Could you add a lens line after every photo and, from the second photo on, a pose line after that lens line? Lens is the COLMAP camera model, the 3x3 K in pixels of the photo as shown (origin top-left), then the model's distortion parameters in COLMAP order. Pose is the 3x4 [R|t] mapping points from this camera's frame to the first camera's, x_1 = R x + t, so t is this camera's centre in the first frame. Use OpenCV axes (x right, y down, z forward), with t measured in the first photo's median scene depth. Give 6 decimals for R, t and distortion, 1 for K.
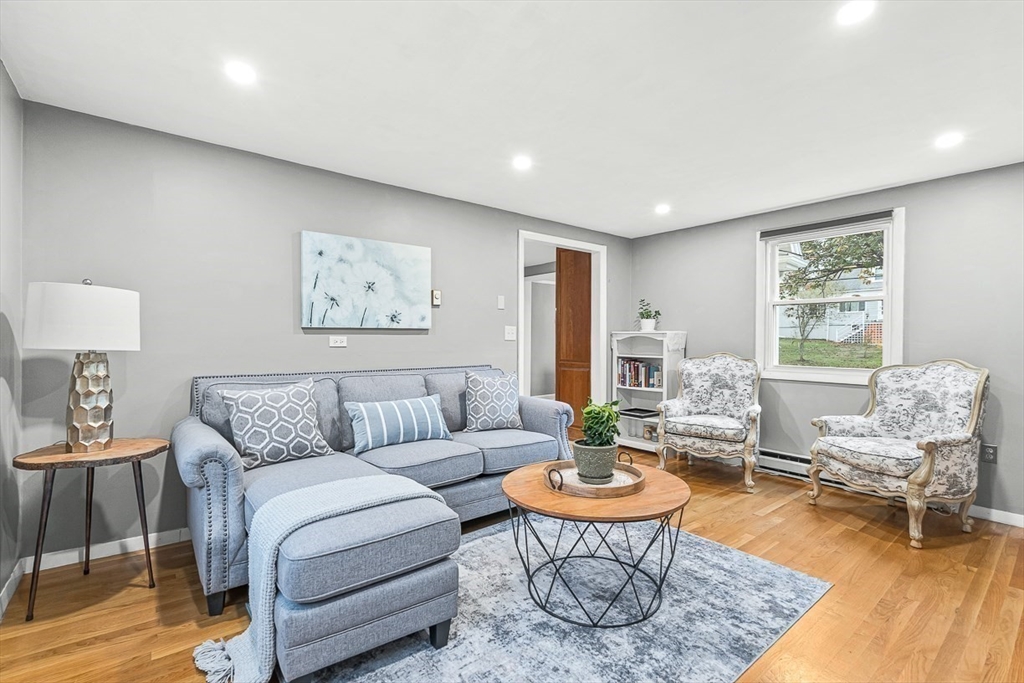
lens RADIAL K [[458.3, 0, 511.1], [0, 458.3, 341.1], [0, 0, 1]] dist [0.000411, 0.000868]
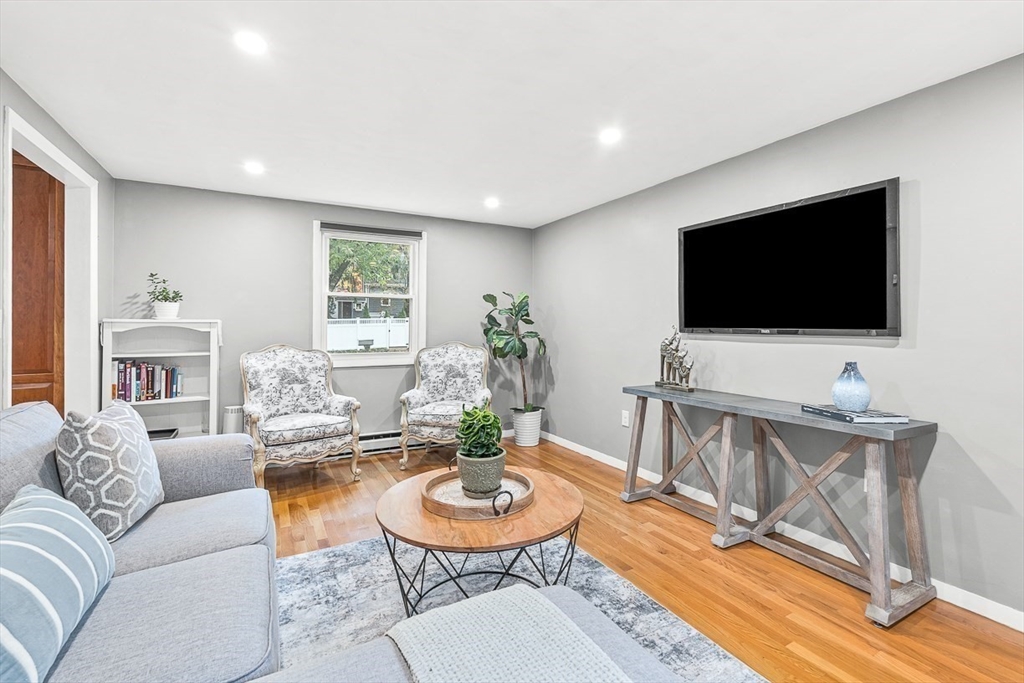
lens RADIAL K [[458.3, 0, 514.6], [0, 458.3, 323.2], [0, 0, 1]] dist [0.000411, 0.000868]
pose [[0.185537, -0.000512, 0.982637, -0.370971], [0.004154, 0.999991, -0.000264, -0.015807], [-0.982629, 0.004130, 0.185537, 0.414068]]
